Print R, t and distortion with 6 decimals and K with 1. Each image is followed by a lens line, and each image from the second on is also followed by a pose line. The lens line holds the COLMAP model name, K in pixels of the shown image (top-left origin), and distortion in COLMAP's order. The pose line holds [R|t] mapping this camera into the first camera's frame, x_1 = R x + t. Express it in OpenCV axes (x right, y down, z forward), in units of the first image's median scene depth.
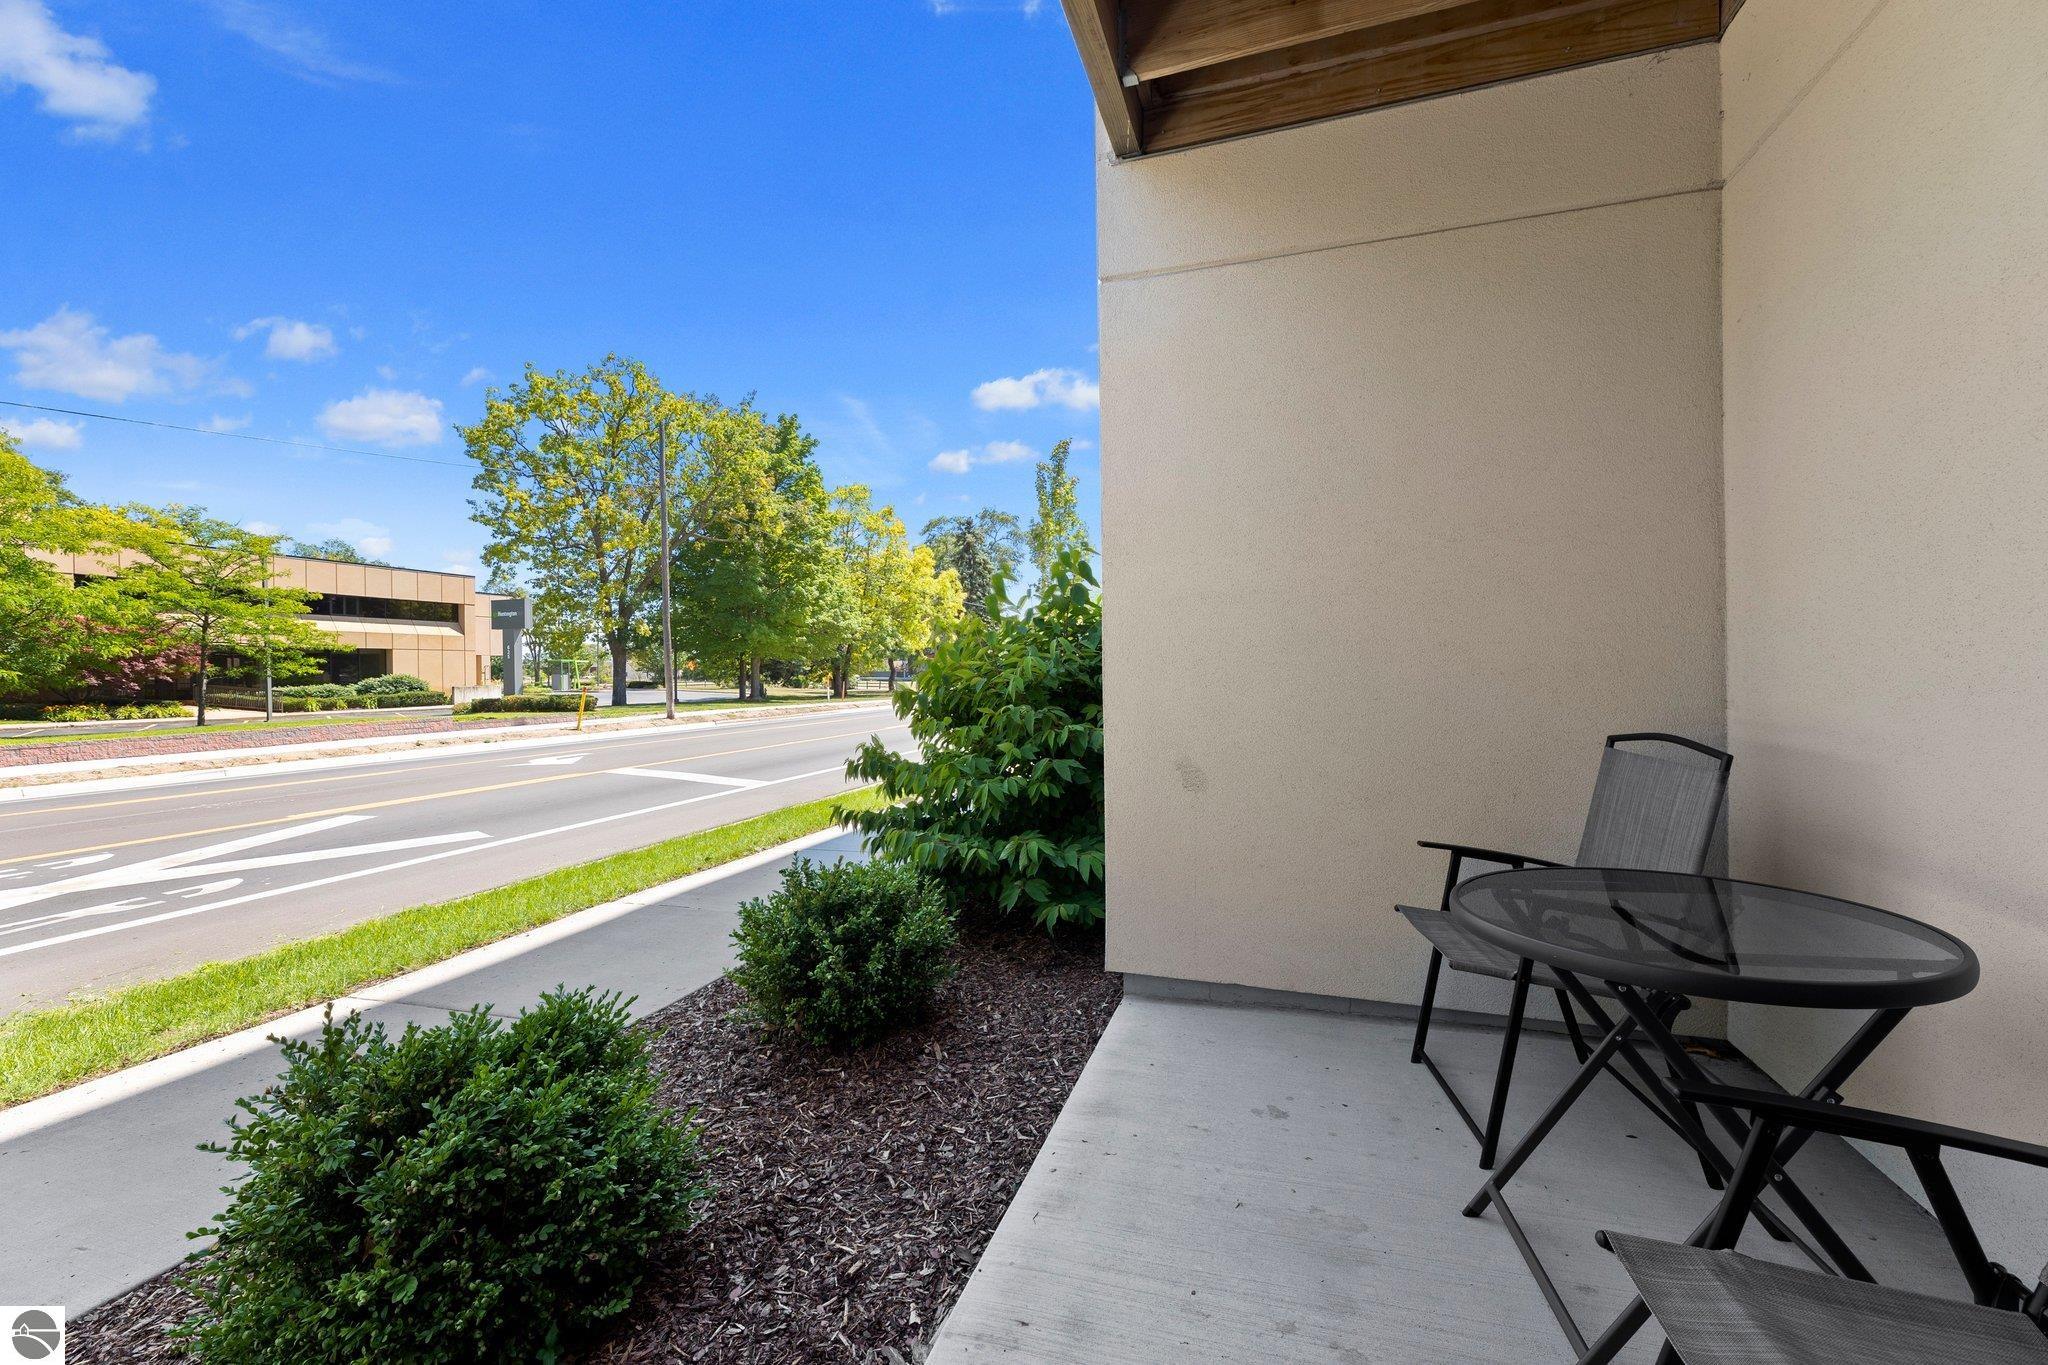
lens RADIAL K [[831.2, 0, 1023.8], [0, 831.2, 683.9], [0, 0, 1]] dist [-0.002041, 0.001607]
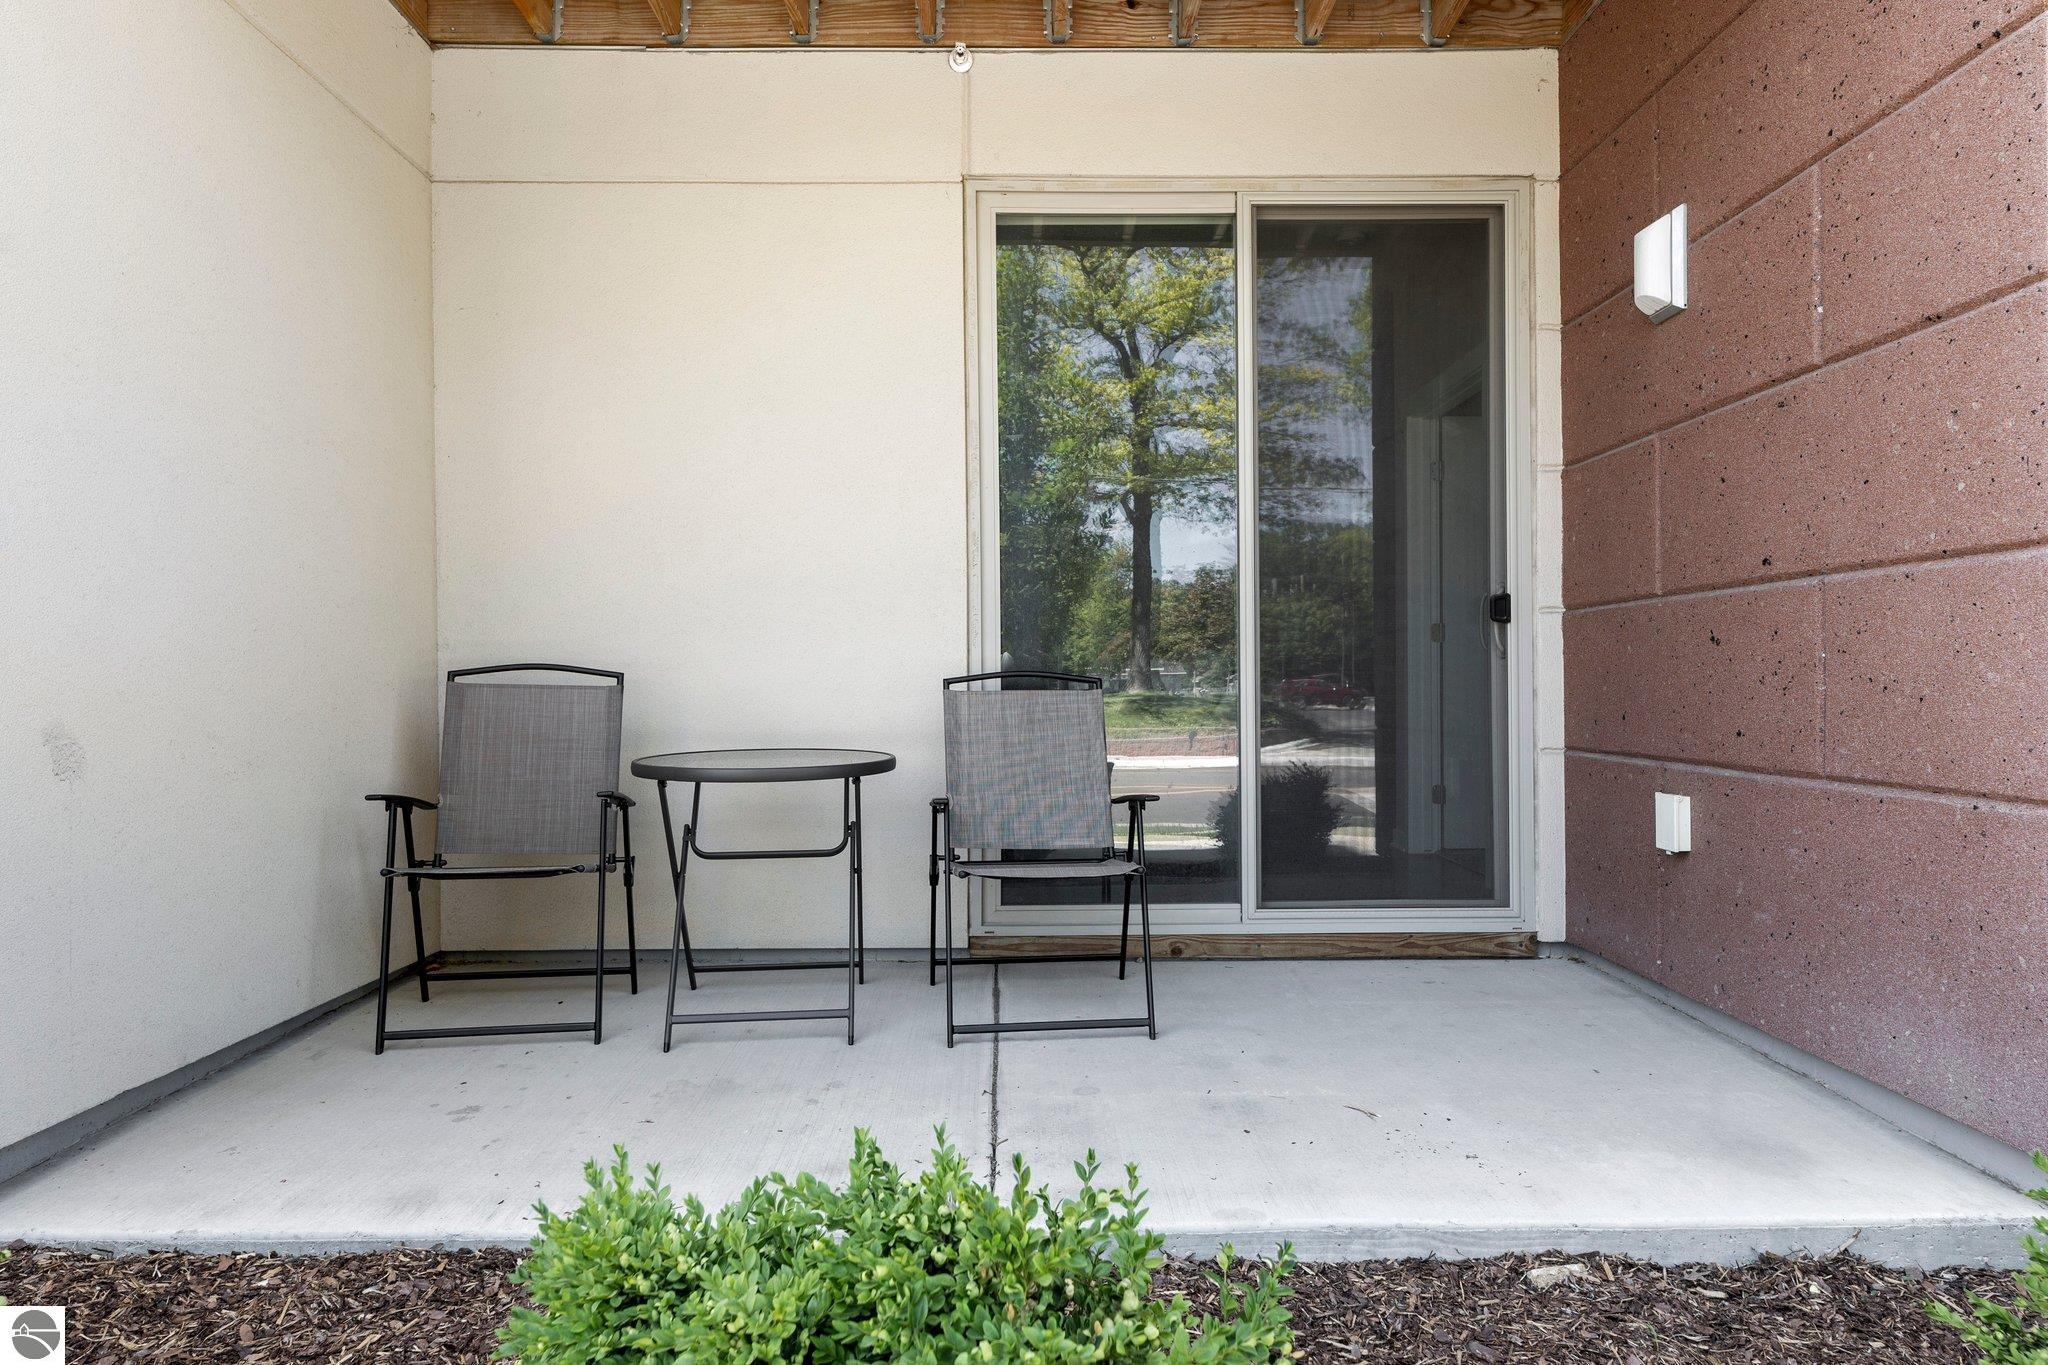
lens RADIAL K [[1185.8, 0, 1023.5], [0, 1185.8, 687.5], [0, 0, 1]] dist [0.003916, 0.001597]
pose [[-0.311609, 0.003131, 0.950205, -0.911558], [0.017795, 0.999838, 0.002541, 0.089274], [-0.950044, 0.017700, -0.311614, 0.756125]]
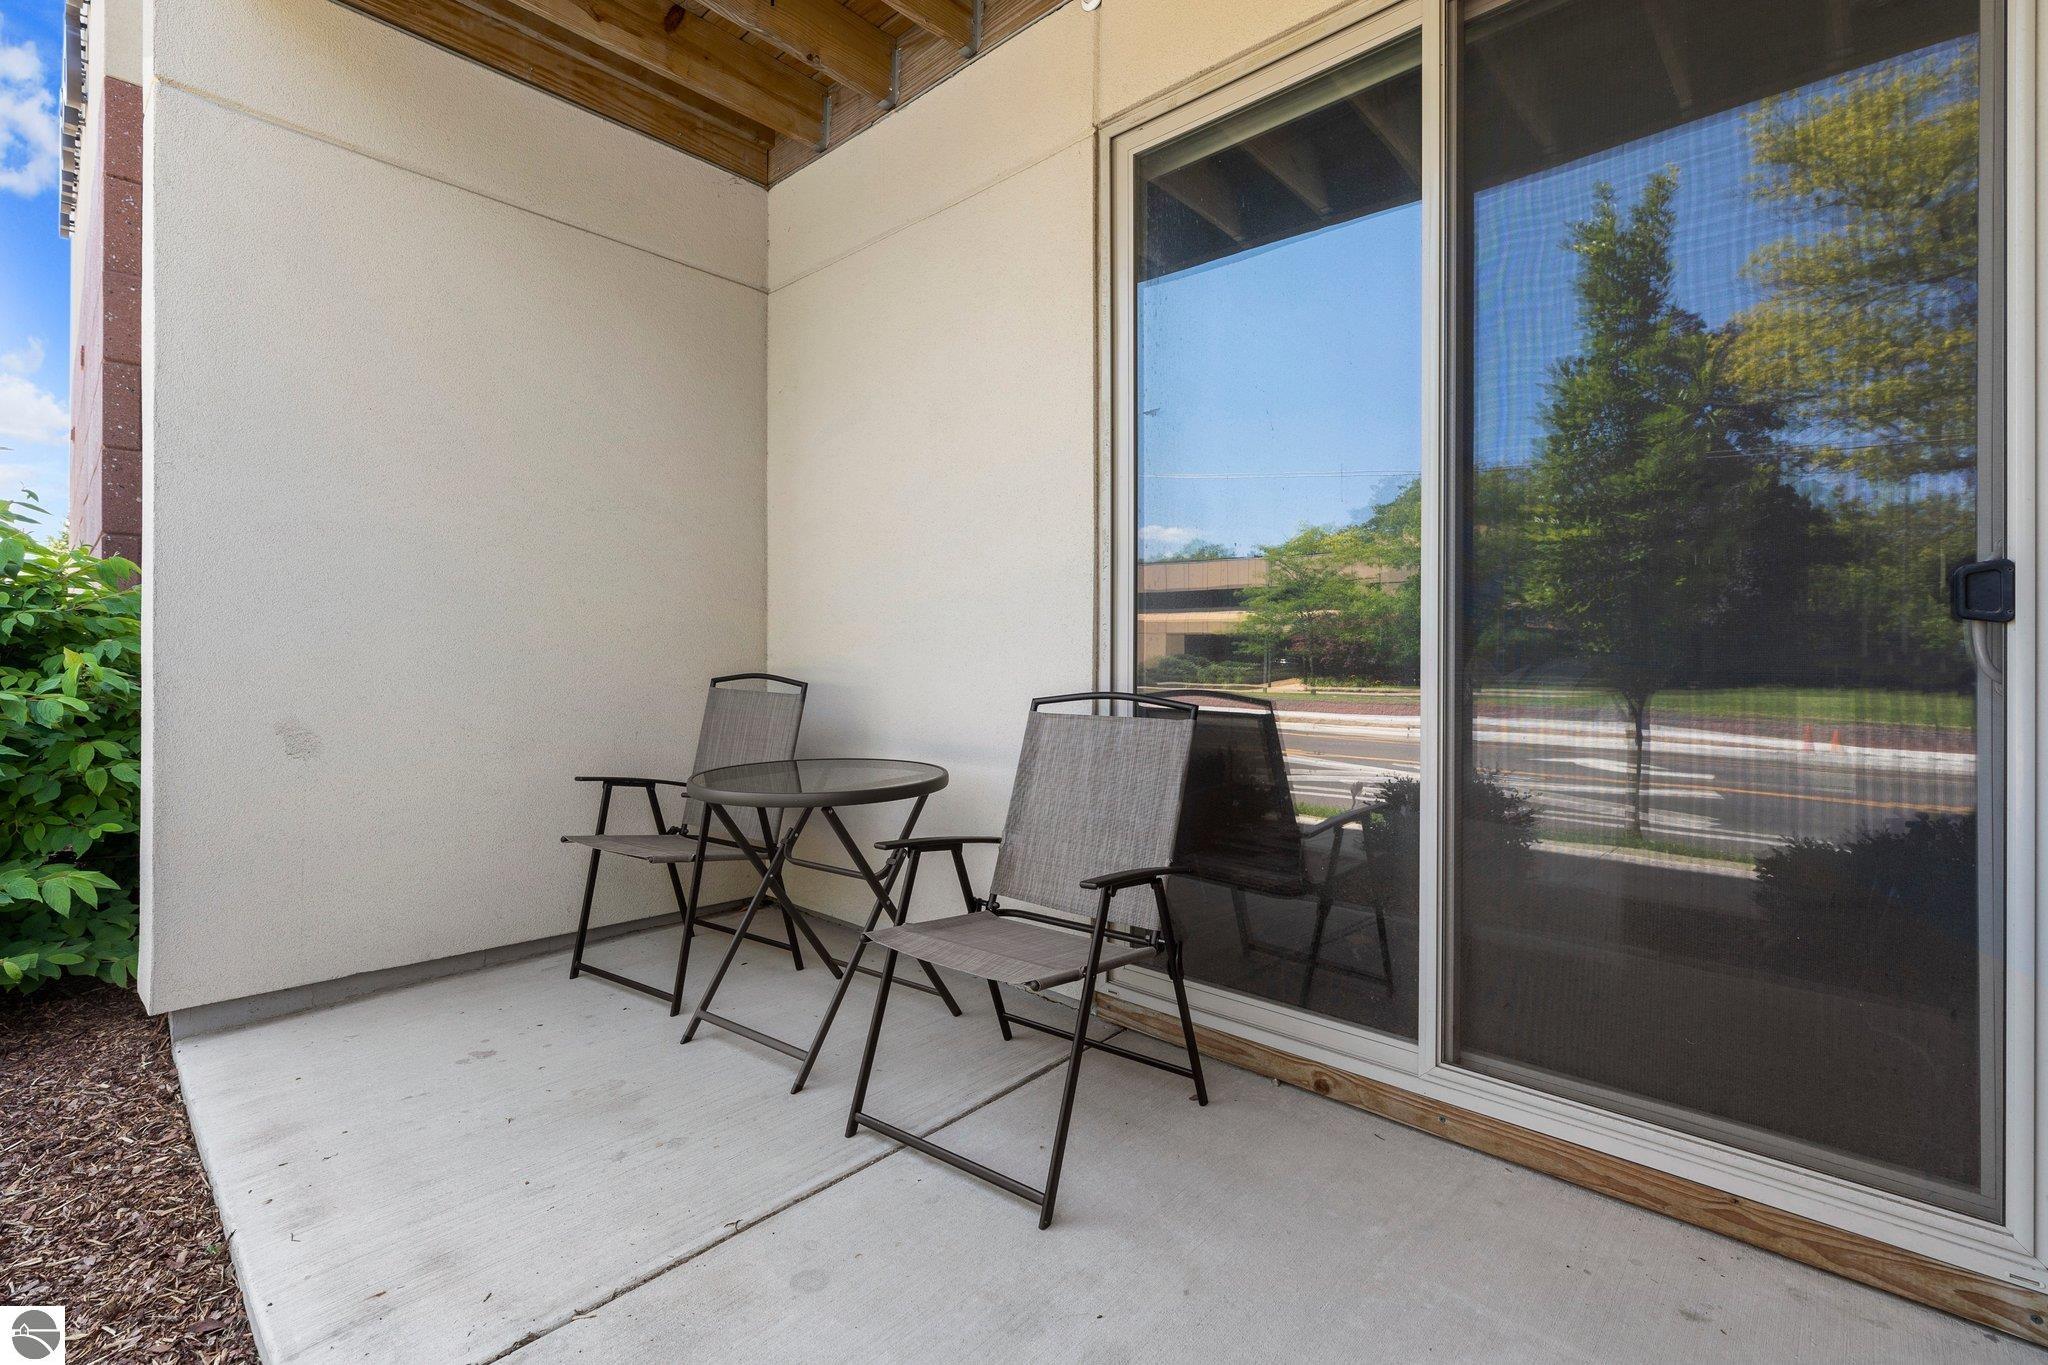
lens RADIAL K [[904.6, 0, 1017.9], [0, 904.6, 663.7], [0, 0, 1]] dist [0.000885, -0.000153]
pose [[0.419822, 0.009802, 0.907553, -0.379272], [-0.001689, 0.999948, -0.010019, 0.051102], [-0.907605, 0.002674, 0.419817, -0.037799]]
